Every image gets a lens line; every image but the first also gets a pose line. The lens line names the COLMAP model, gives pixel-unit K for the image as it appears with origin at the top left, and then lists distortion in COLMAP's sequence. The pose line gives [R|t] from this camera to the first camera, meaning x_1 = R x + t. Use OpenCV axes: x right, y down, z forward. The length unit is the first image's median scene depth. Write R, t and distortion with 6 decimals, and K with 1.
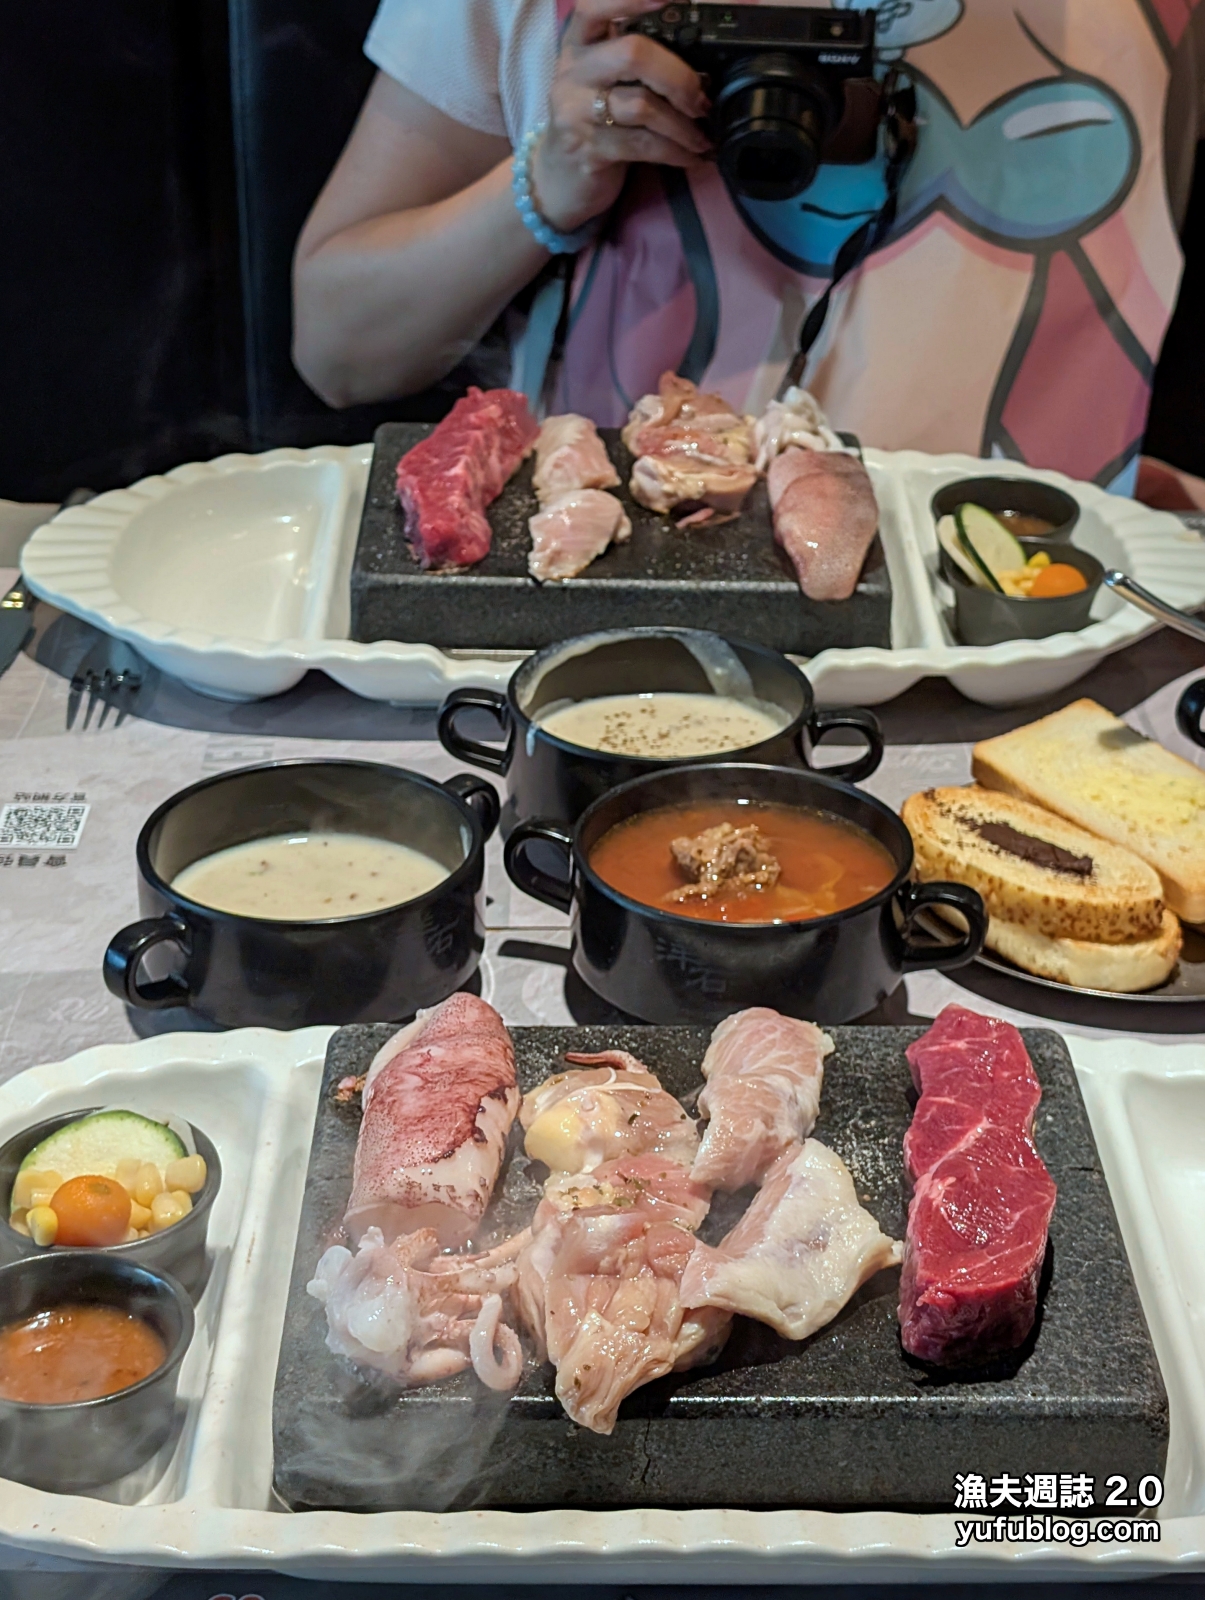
lens RADIAL K [[2894.1, 0, 660.5], [0, 2894.1, 801.5], [0, 0, 1]] dist [0.239467, -1.440346]
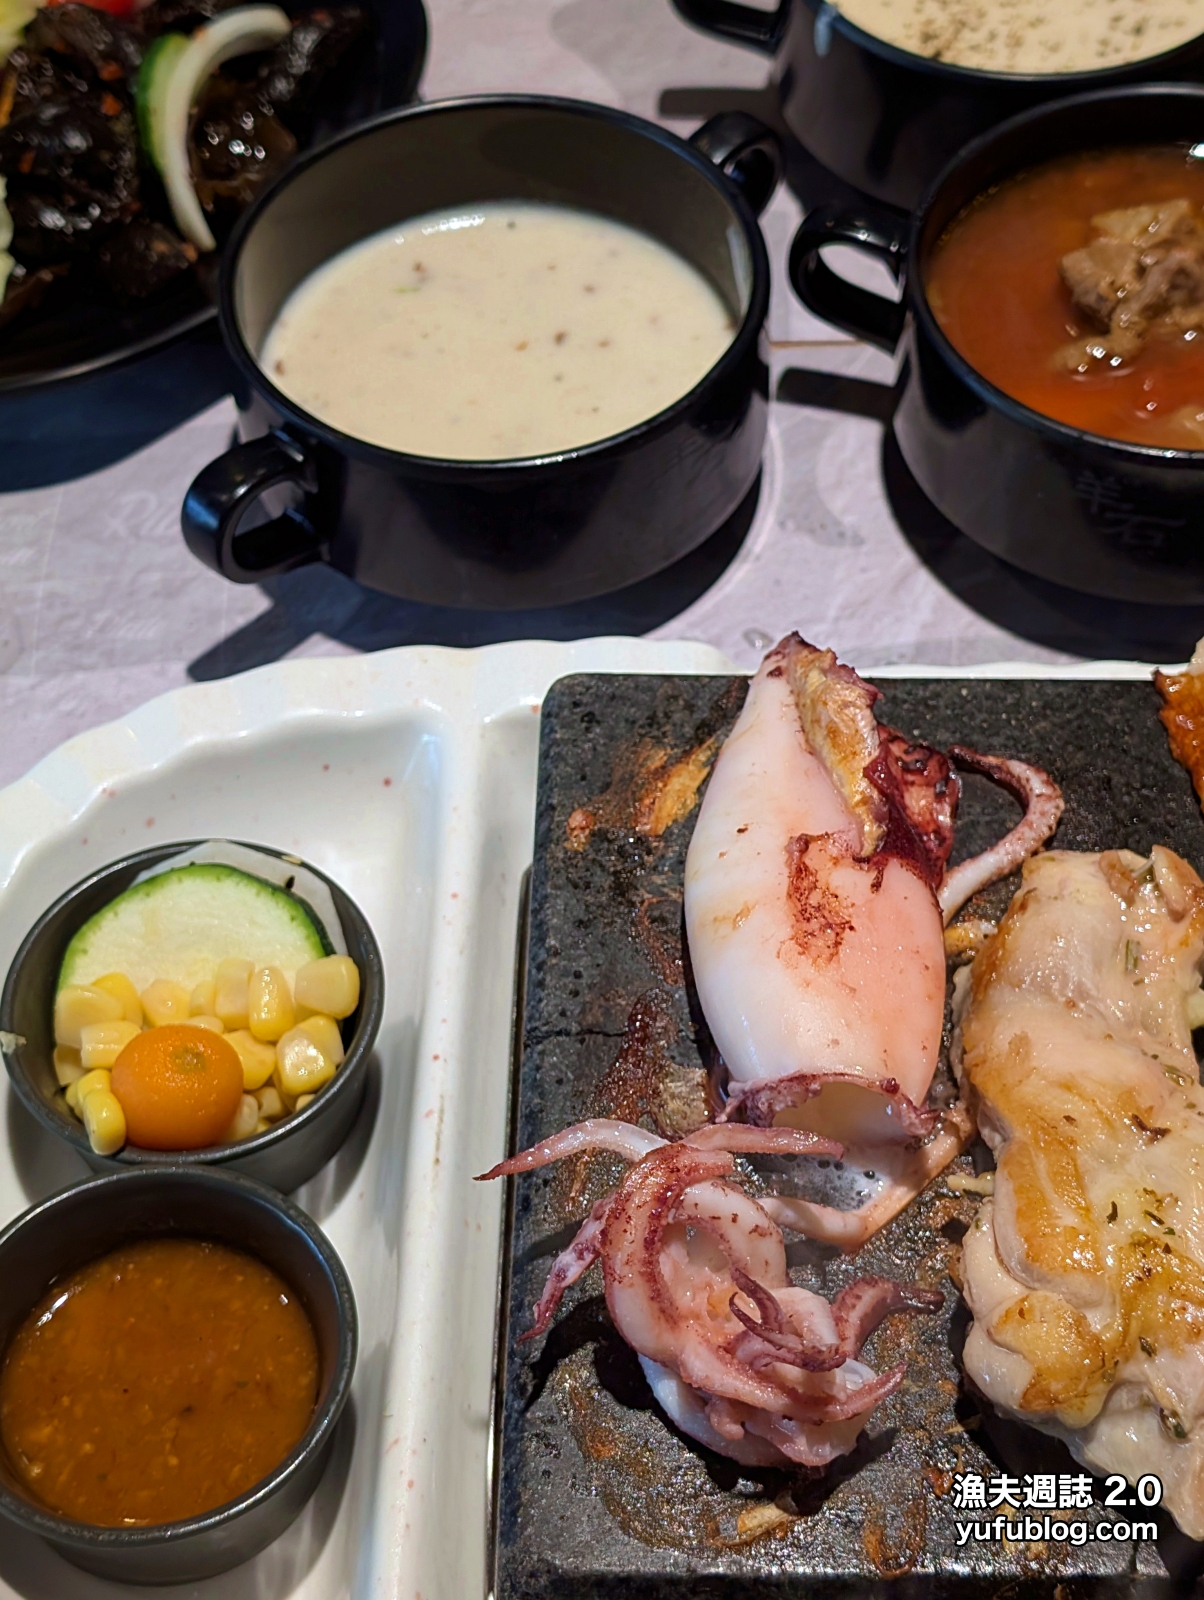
lens RADIAL K [[2768.6, 0, 648.9], [0, 2768.6, 799.0], [0, 0, 1]] dist [0.211665, -1.148421]
pose [[0.998579, 0.002450, -0.053230, -0.053117], [0.020150, 0.907406, 0.419772, -0.133345], [0.049330, -0.420248, 0.906067, 0.408770]]
